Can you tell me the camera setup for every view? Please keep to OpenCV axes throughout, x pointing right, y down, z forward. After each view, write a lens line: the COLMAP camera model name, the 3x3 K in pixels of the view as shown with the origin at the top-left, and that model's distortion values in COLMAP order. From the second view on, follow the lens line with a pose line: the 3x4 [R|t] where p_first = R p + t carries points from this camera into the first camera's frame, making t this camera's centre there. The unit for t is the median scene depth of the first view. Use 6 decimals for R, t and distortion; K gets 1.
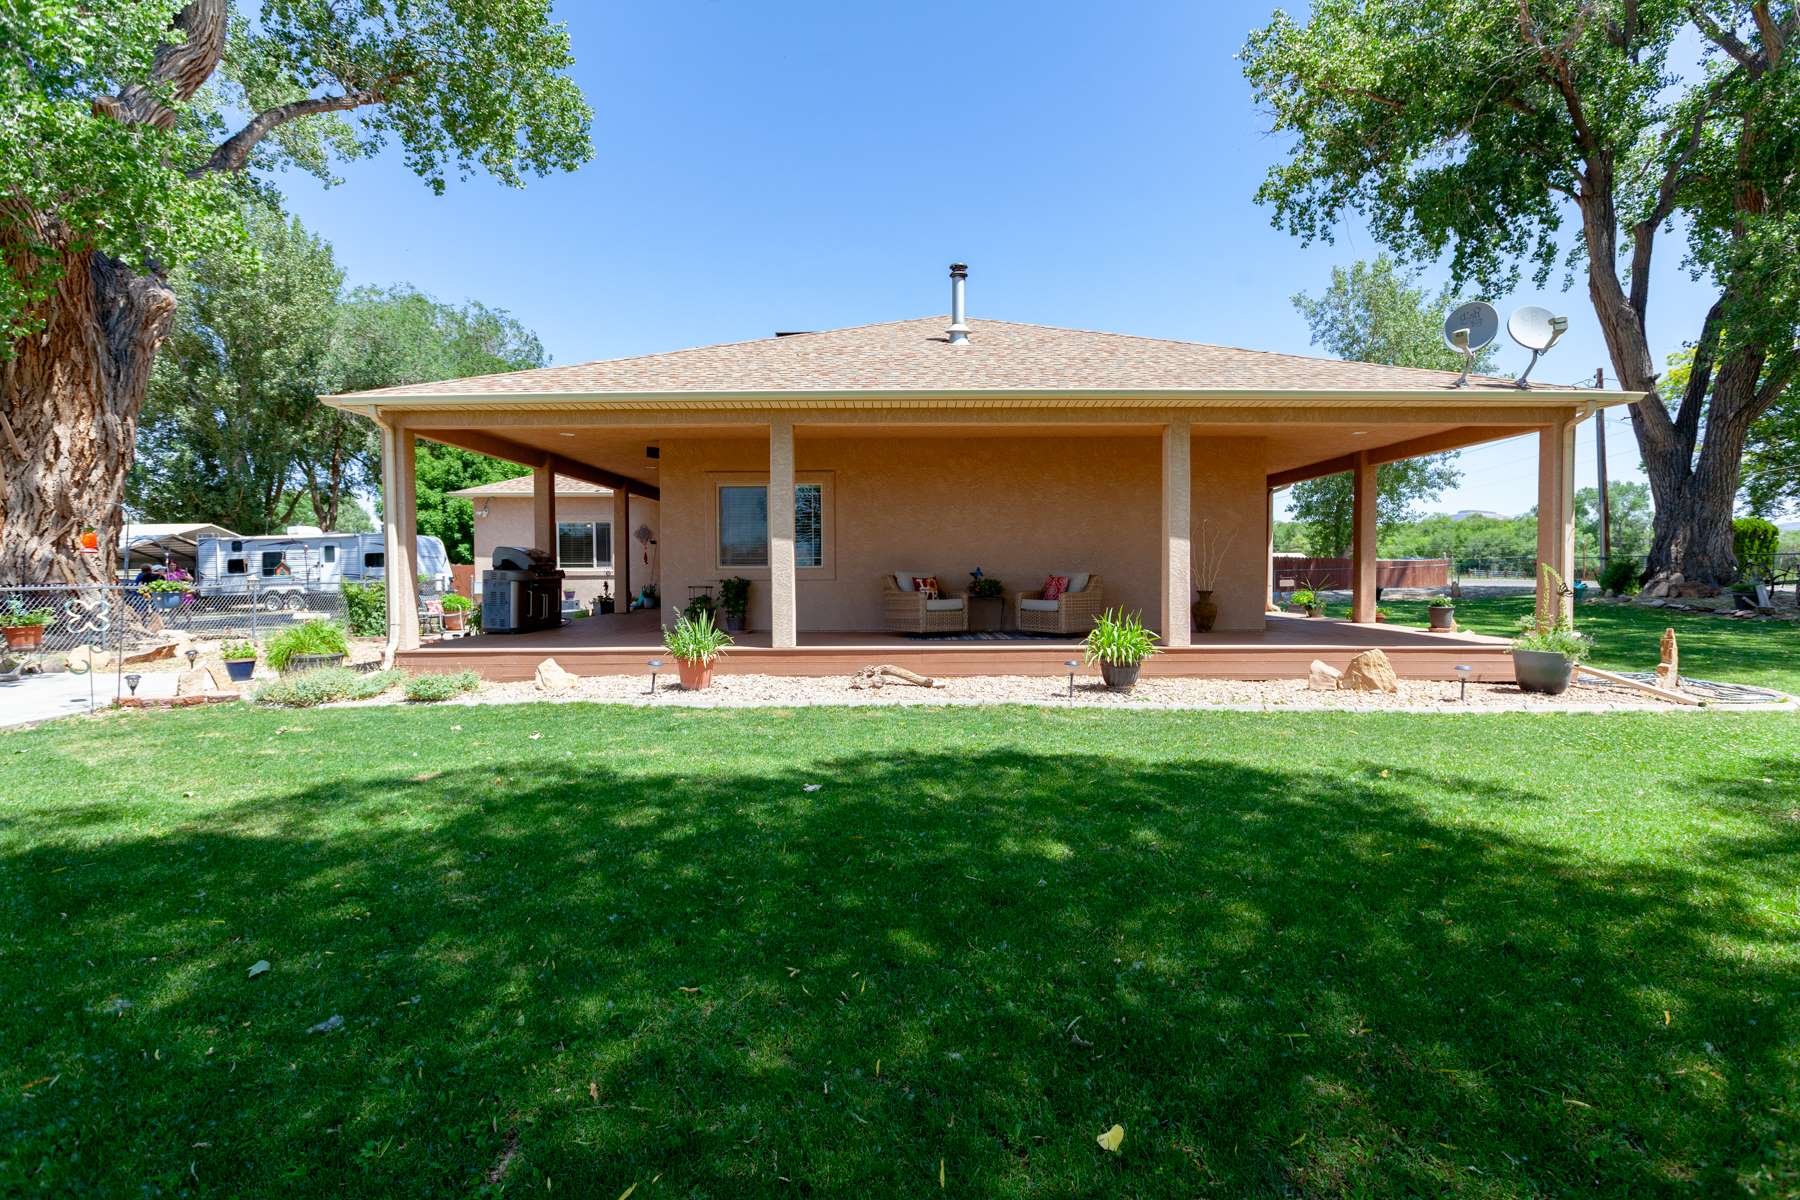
lens RADIAL K [[851.5, 0, 899.2], [0, 851.5, 593.3], [0, 0, 1]] dist [0.000479, 0.000527]
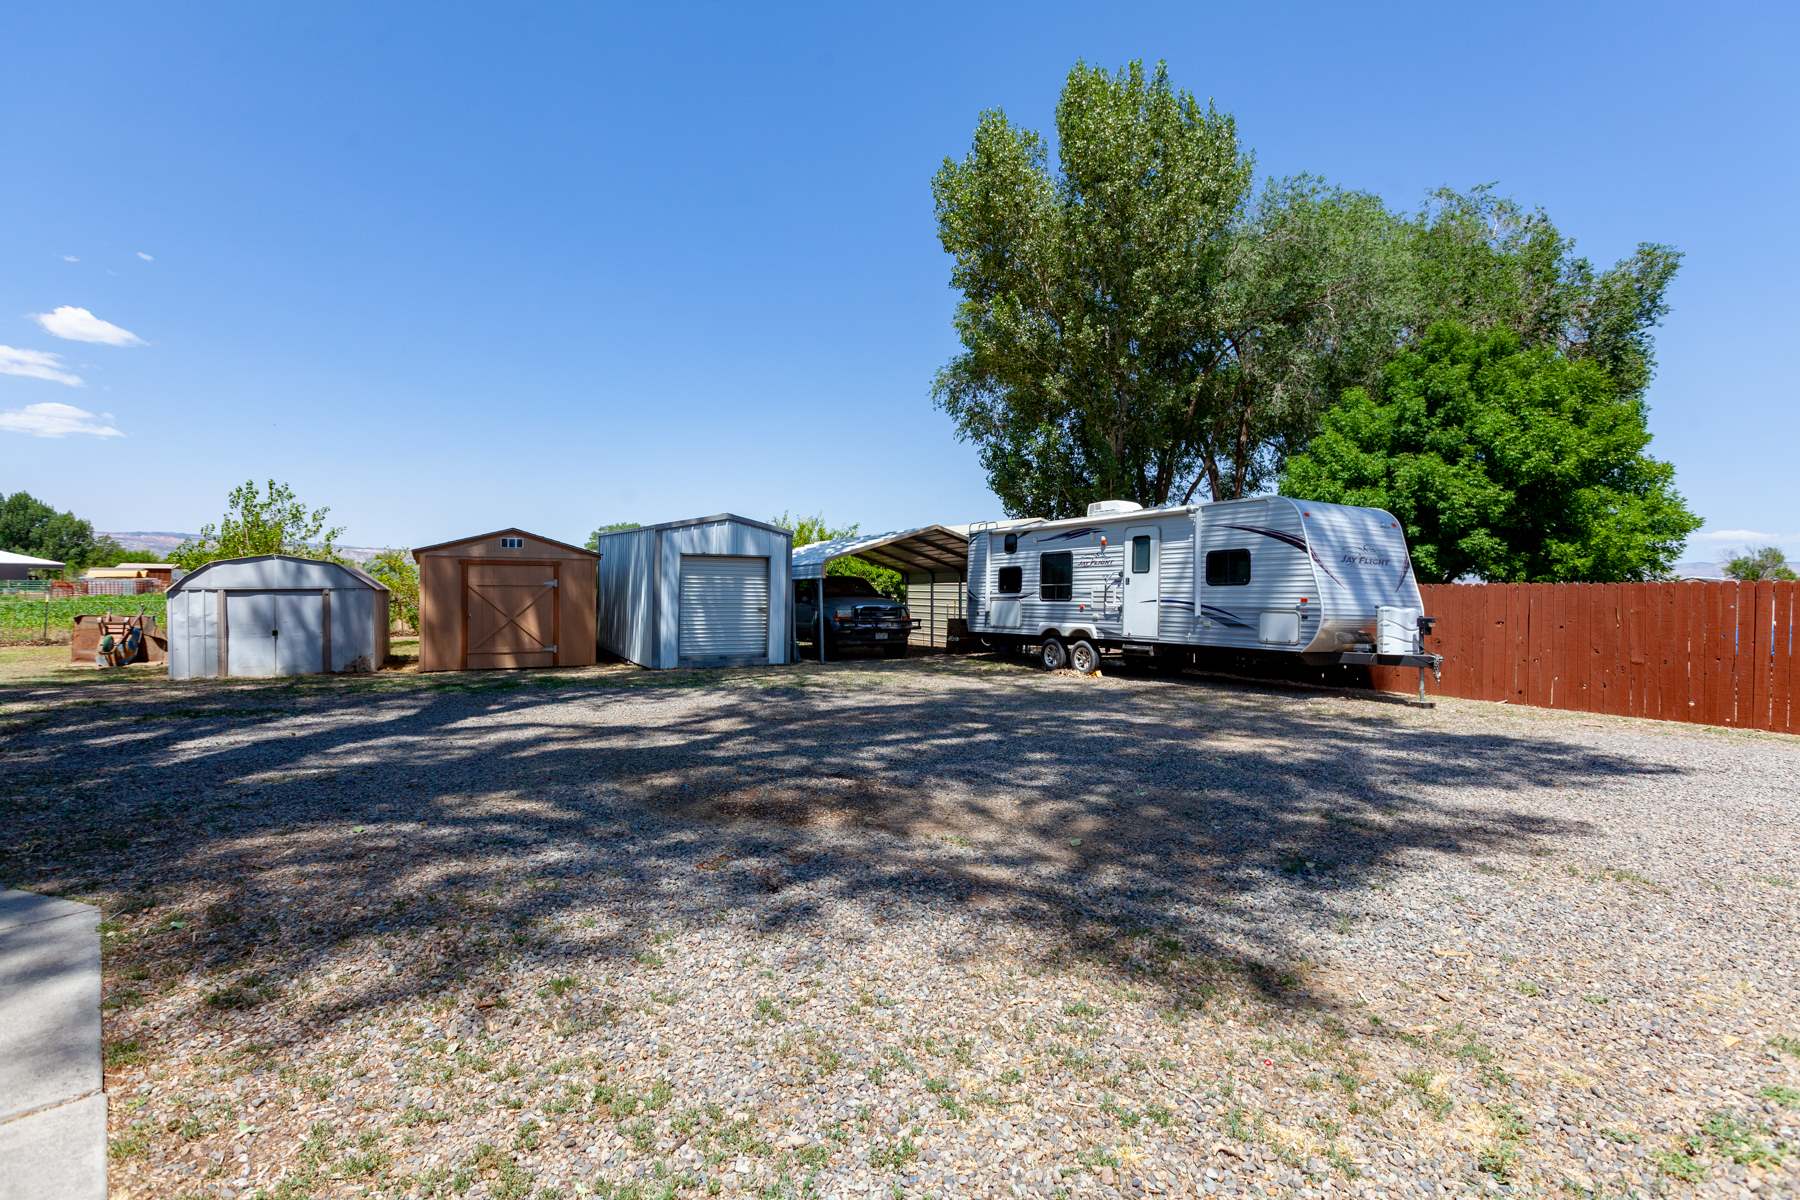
lens RADIAL K [[832.7, 0, 903.1], [0, 832.7, 588.1], [0, 0, 1]] dist [0.001509, -0.000043]
pose [[0.537743, 0.016338, -0.842951, -0.749466], [-0.039636, 0.999197, -0.005919, -0.042431], [0.842177, 0.036594, 0.537958, 1.345598]]
